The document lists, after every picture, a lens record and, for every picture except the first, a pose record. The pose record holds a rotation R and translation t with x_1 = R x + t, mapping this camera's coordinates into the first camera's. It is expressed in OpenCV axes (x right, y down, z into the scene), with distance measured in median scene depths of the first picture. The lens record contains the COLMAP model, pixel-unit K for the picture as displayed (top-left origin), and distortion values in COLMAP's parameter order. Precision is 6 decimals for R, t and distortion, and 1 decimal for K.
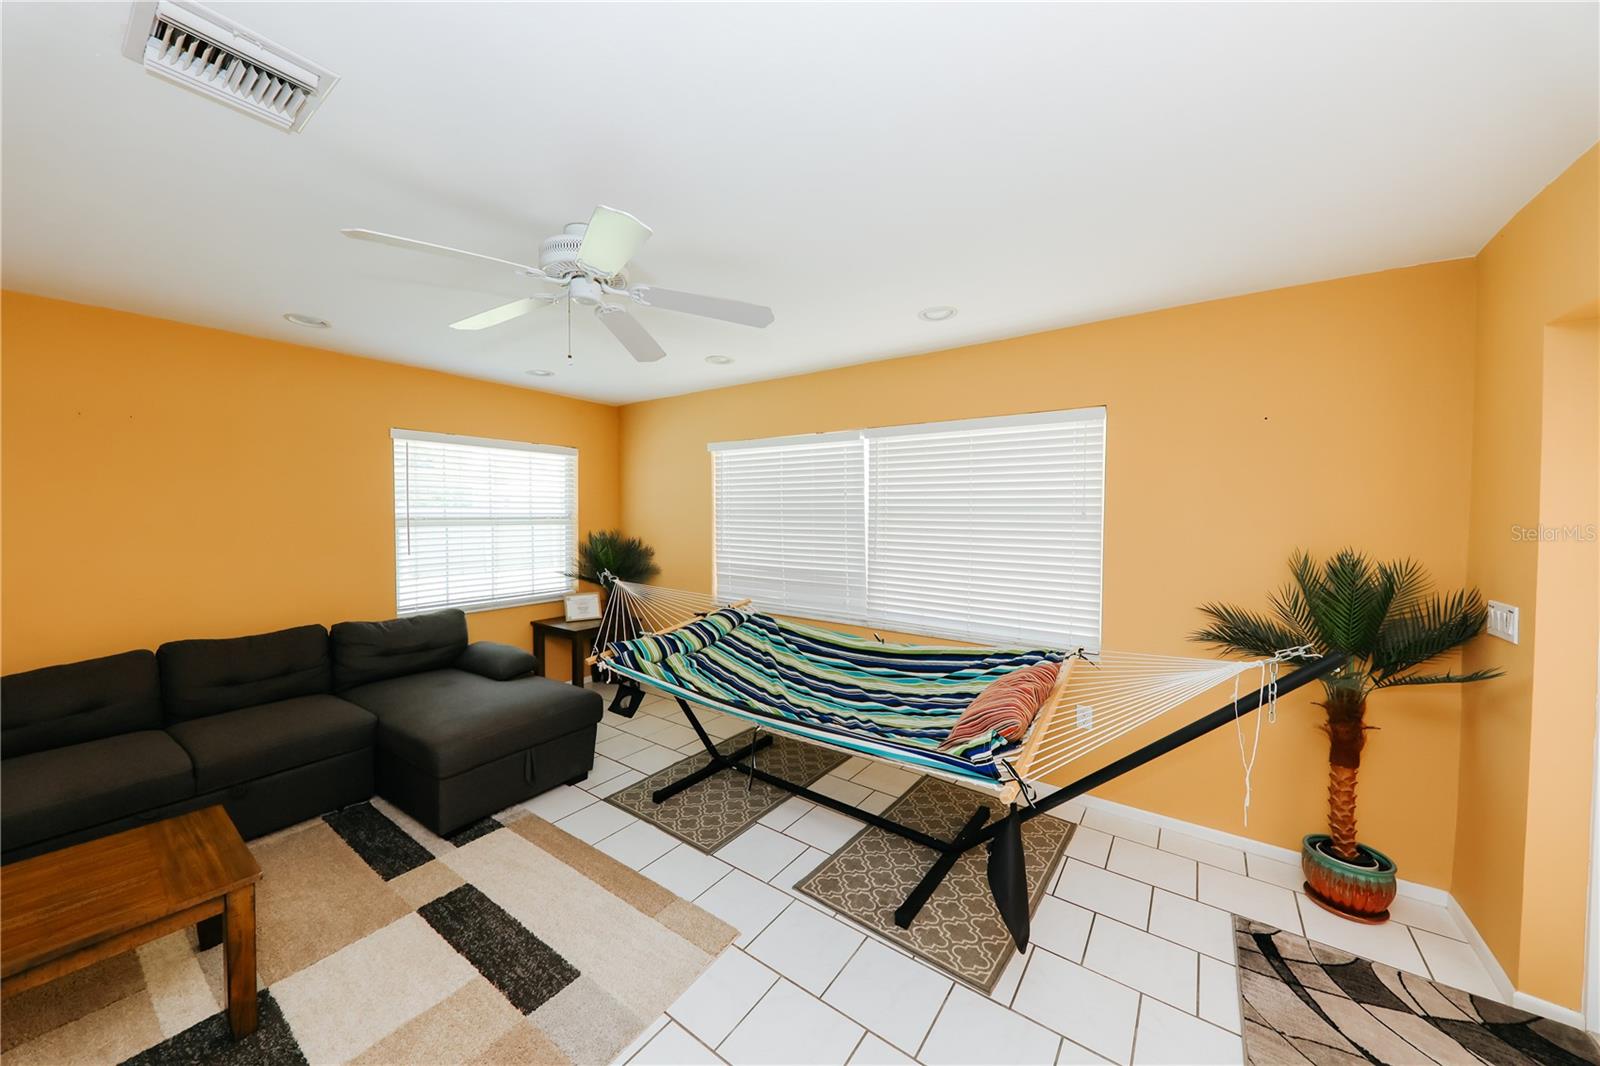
lens RADIAL K [[545.6, 0, 799.4], [0, 545.6, 526.2], [0, 0, 1]] dist [0.000189, -0.000184]
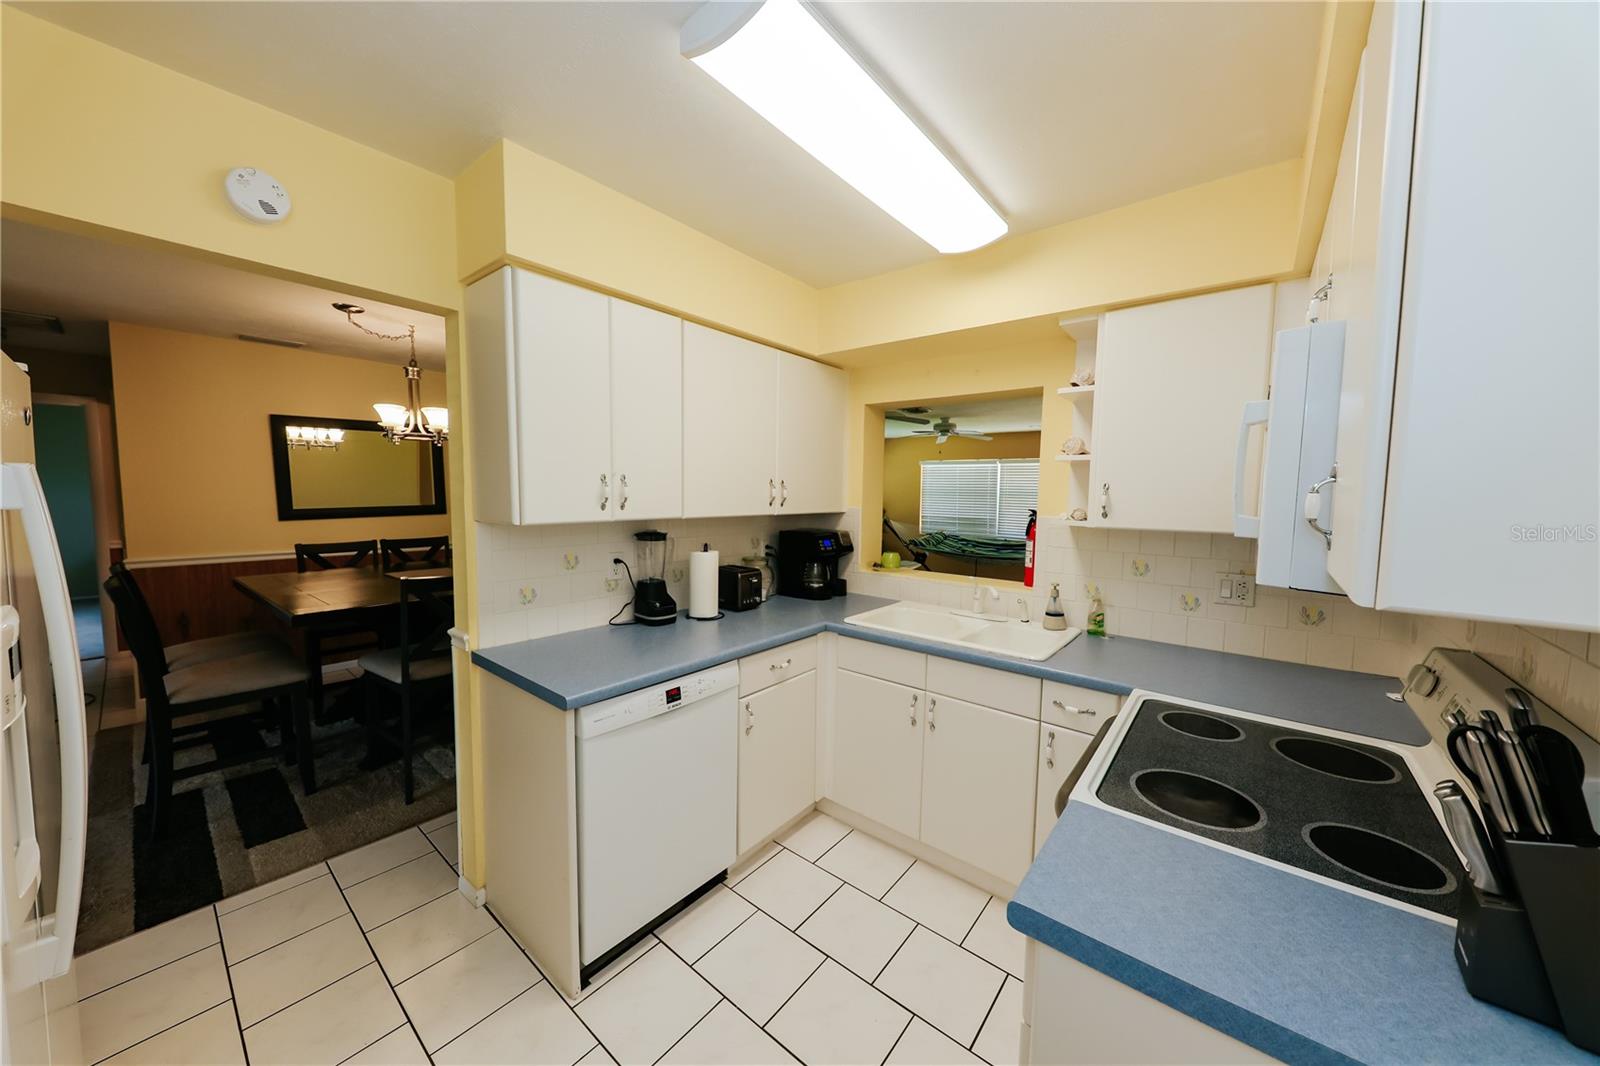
lens RADIAL K [[548.7, 0, 806.5], [0, 548.7, 528.4], [0, 0, 1]] dist [0.009005, -0.006587]
pose [[0.998990, 0.009631, -0.043886, -0.764487], [-0.007575, 0.998877, 0.046772, 0.025052], [0.044287, -0.046392, 0.997941, -1.855518]]
